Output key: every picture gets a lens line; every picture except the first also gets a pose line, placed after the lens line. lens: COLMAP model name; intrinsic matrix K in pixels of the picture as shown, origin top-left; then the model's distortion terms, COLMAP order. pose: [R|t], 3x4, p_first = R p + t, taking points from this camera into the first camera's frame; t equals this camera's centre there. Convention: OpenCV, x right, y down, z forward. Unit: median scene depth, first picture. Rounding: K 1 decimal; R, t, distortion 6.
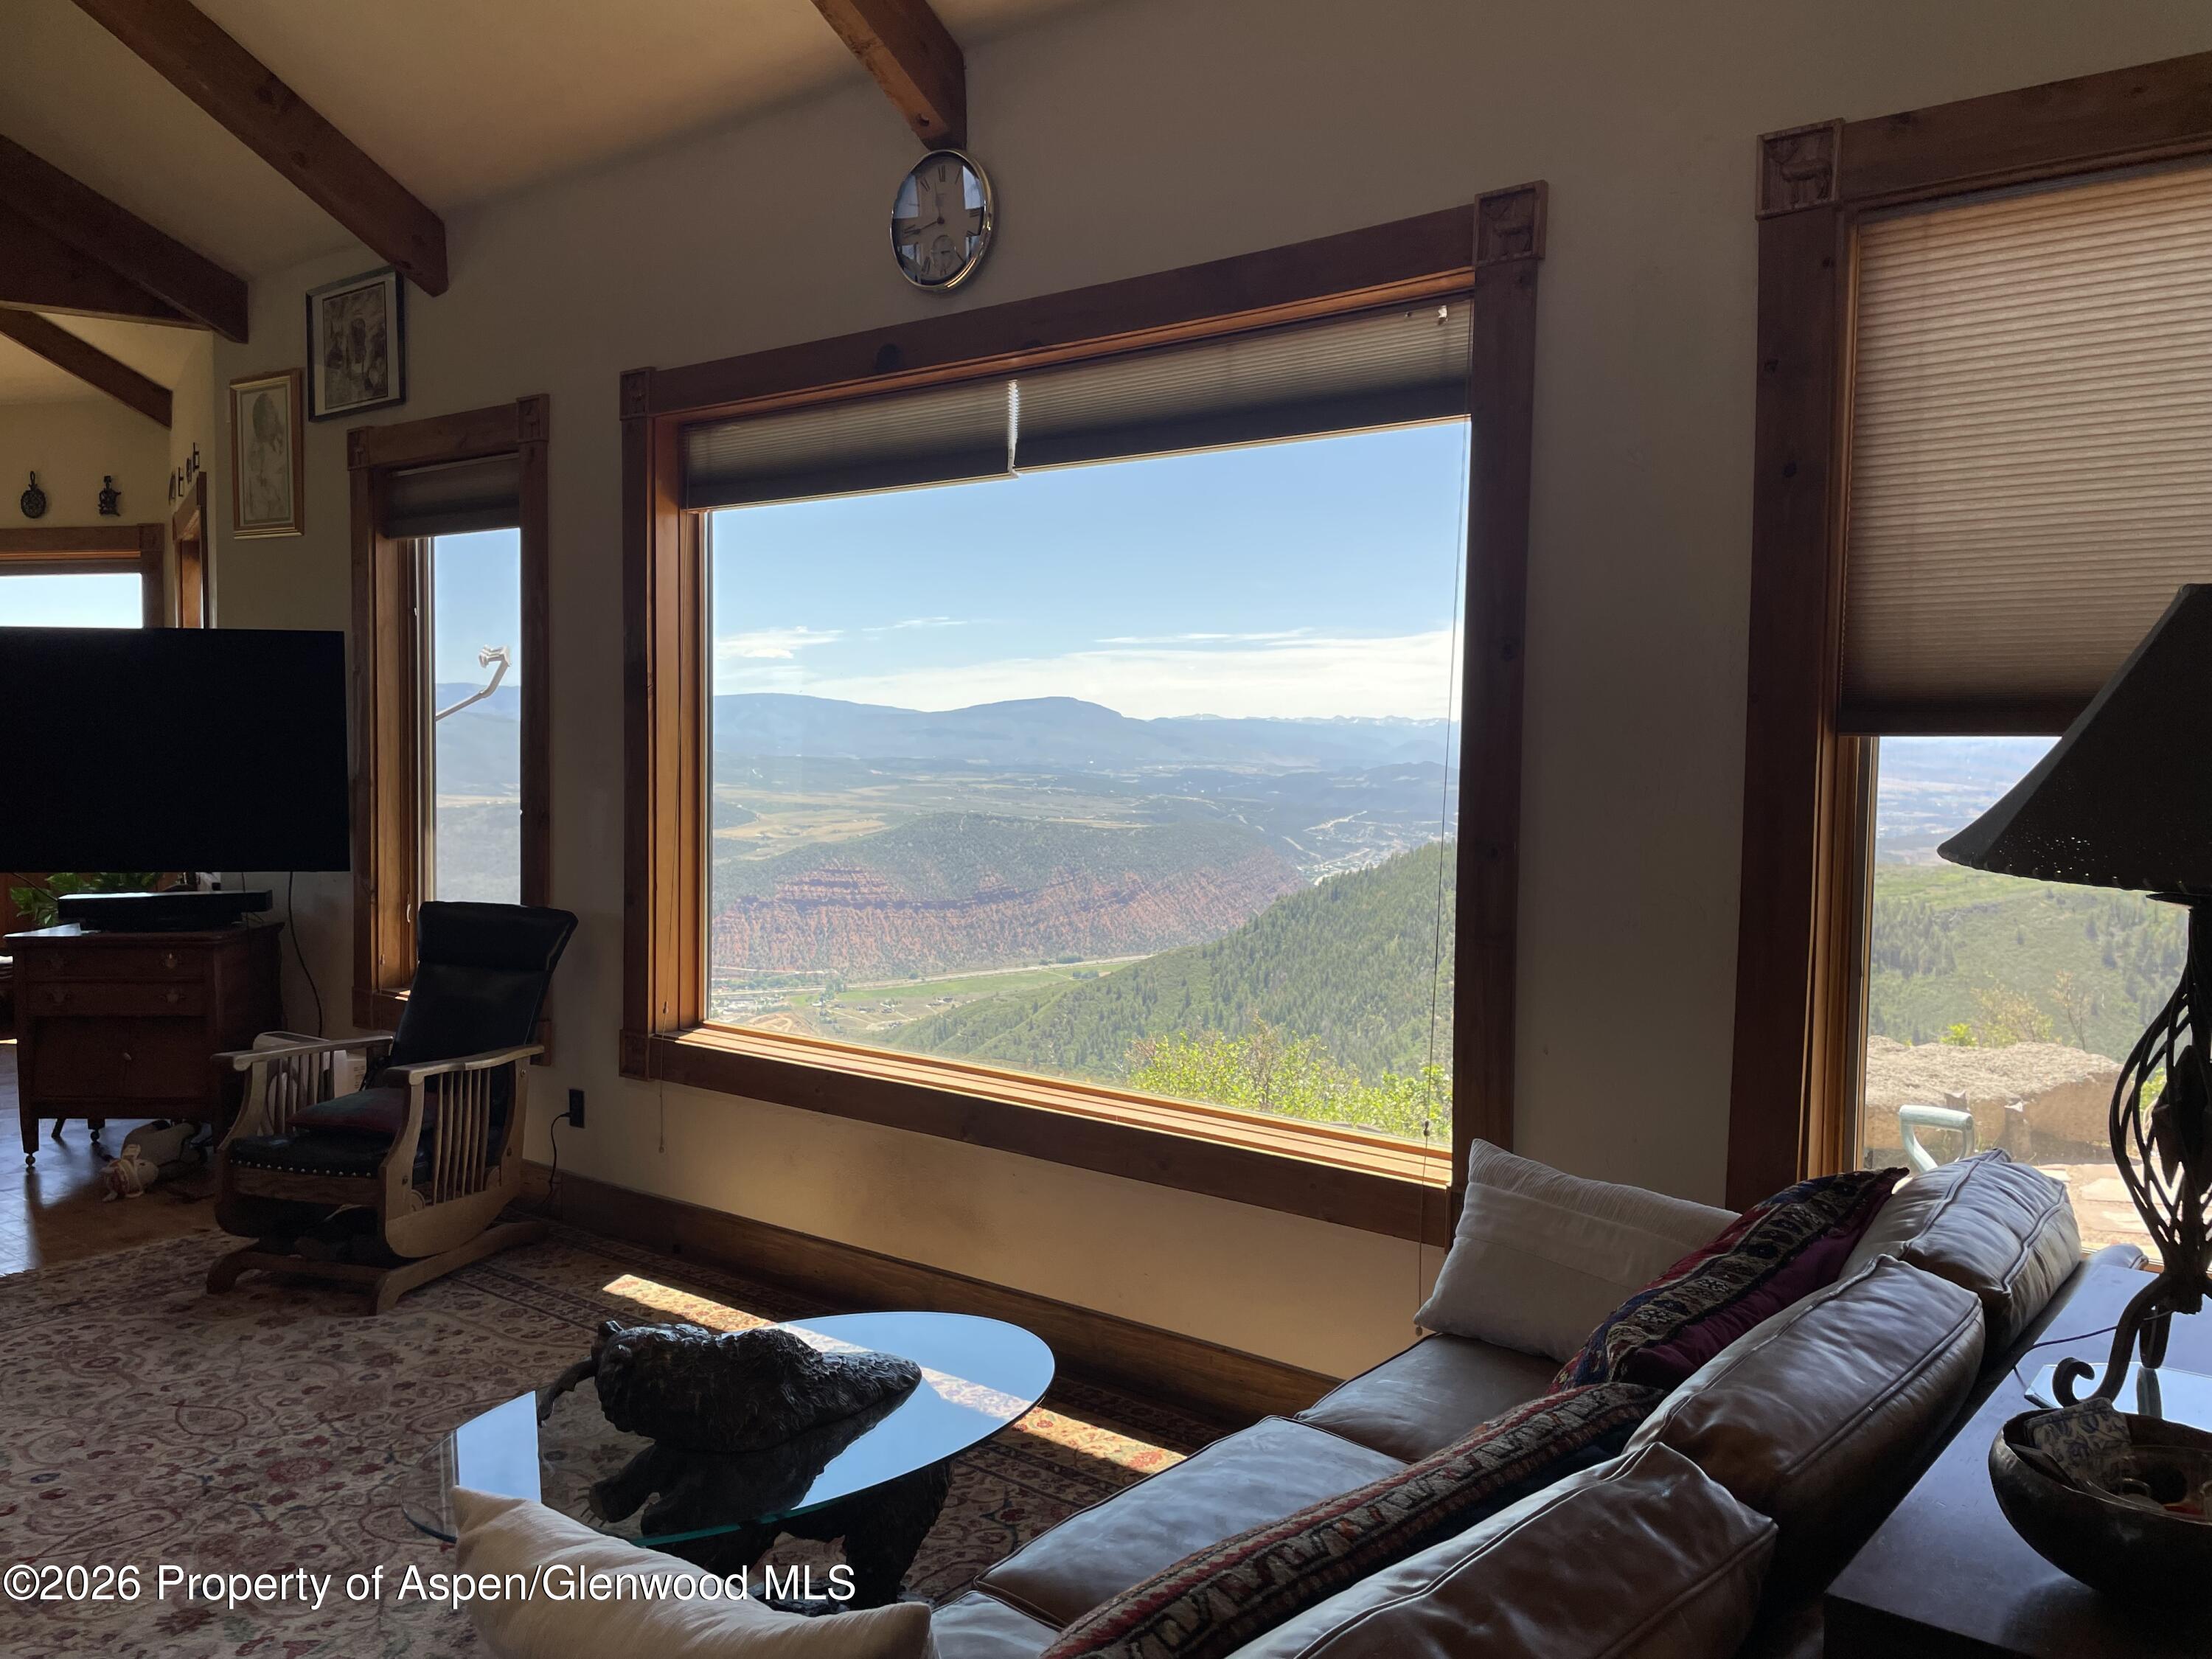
lens RADIAL K [[1648.0, 0, 1122.3], [0, 1648.0, 845.5], [0, 0, 1]] dist [0.051836, -0.054284]
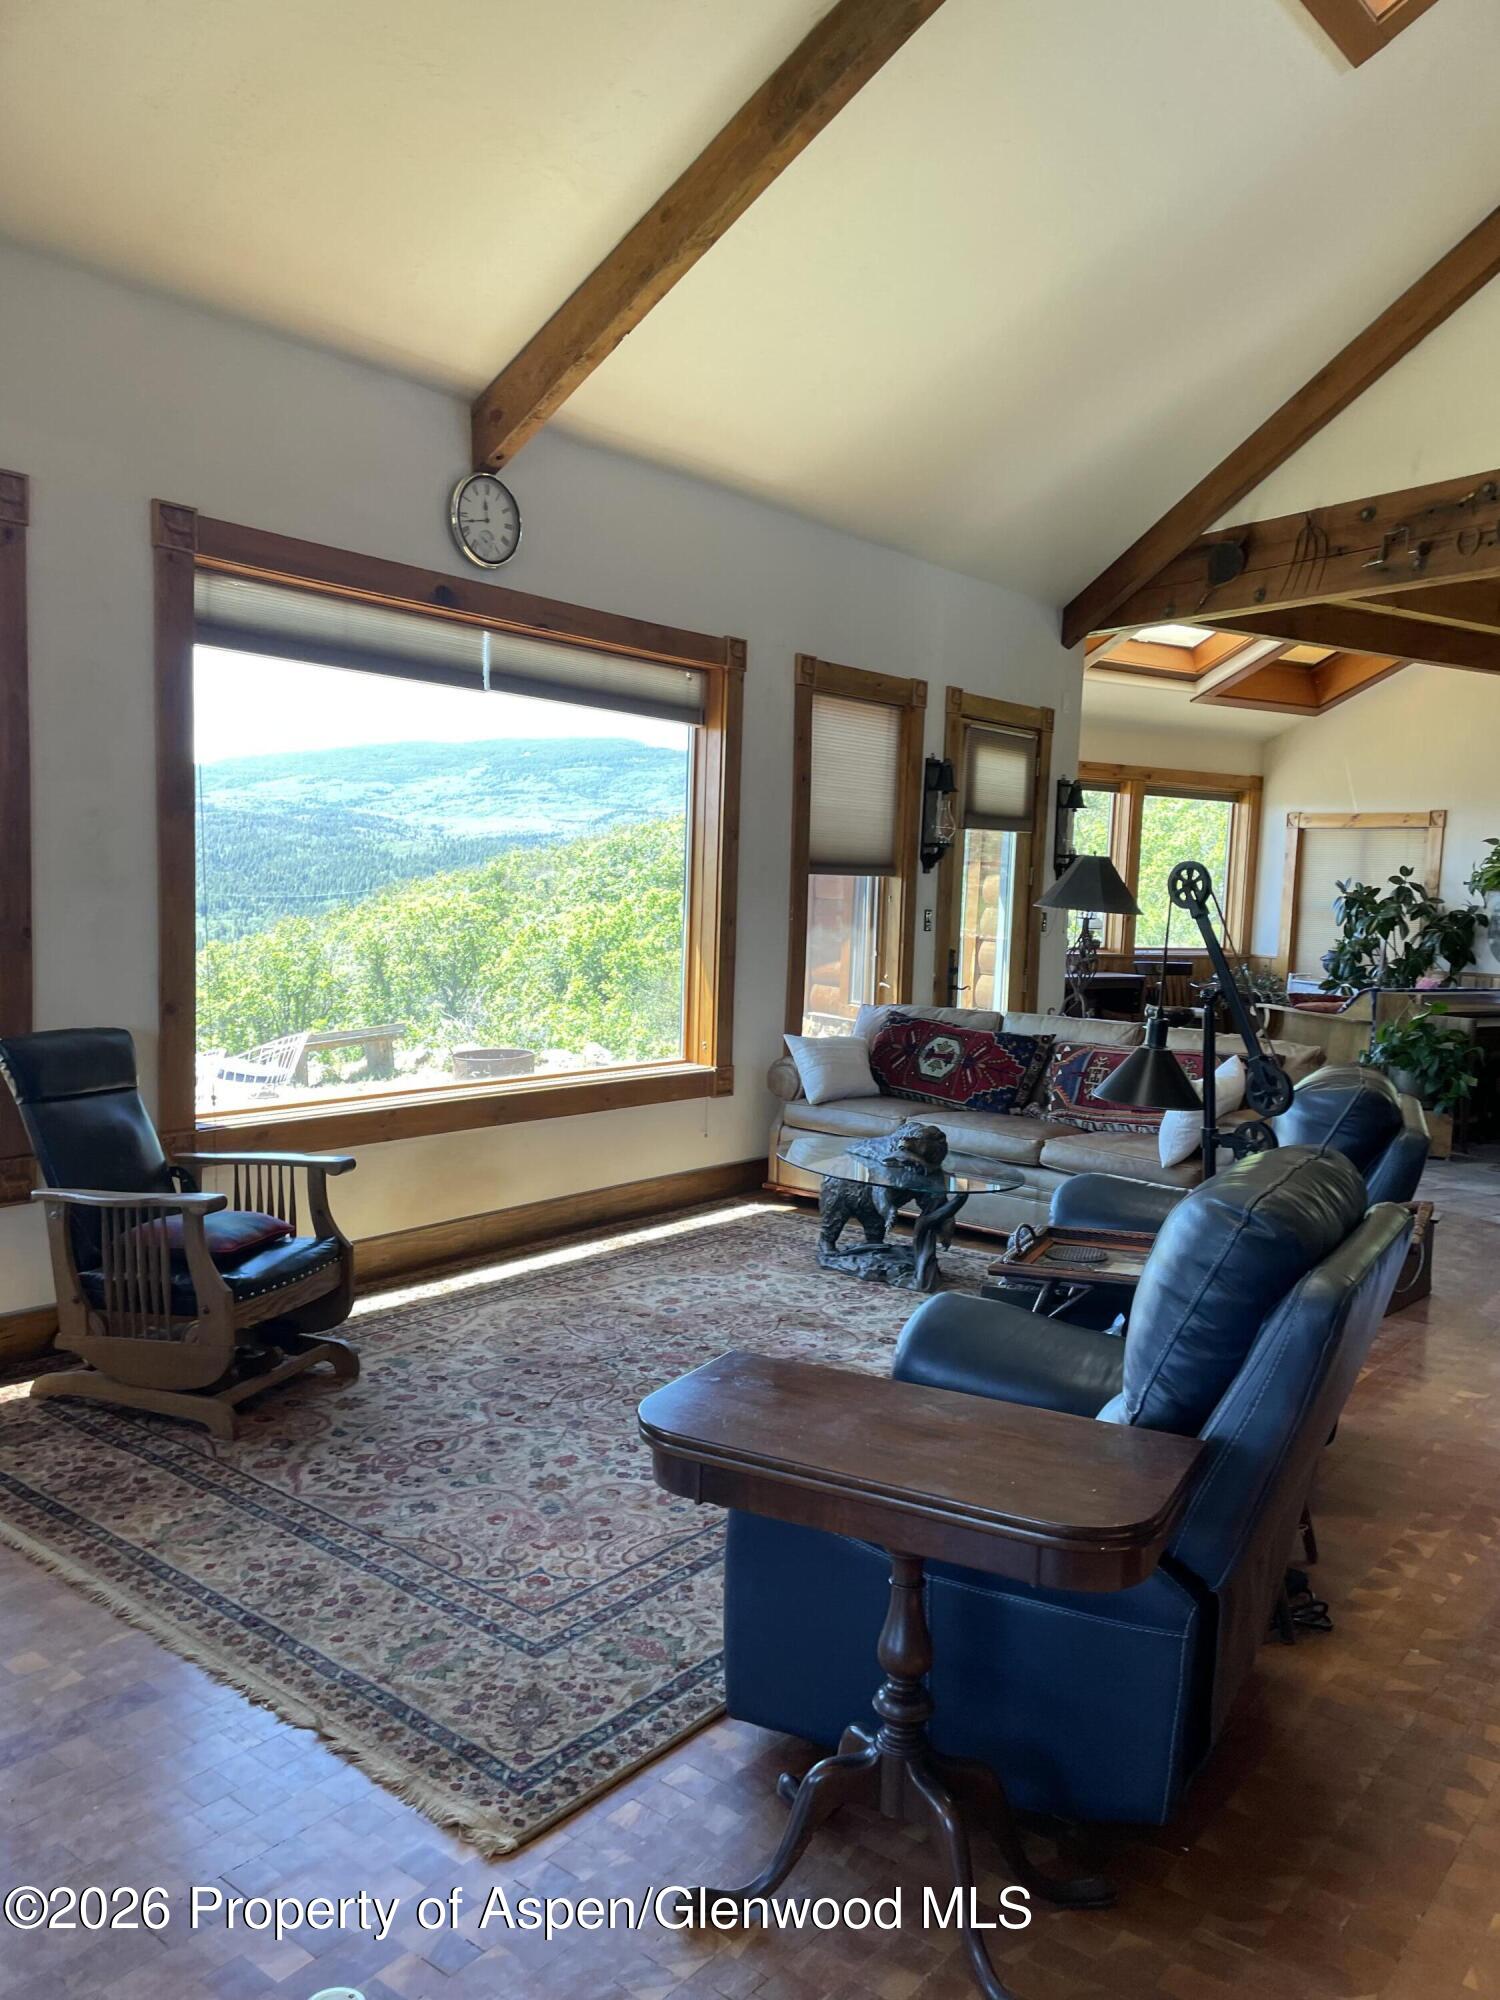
lens RADIAL K [[1490.1, 0, 749.9], [0, 1490.1, 997.0], [0, 0, 1]] dist [0.051836, -0.054284]
pose [[0.019641, -0.088362, 0.995895, -1.493723], [0.020856, 0.995906, 0.087952, -0.059608], [-0.999590, 0.019043, 0.021403, 0.736644]]
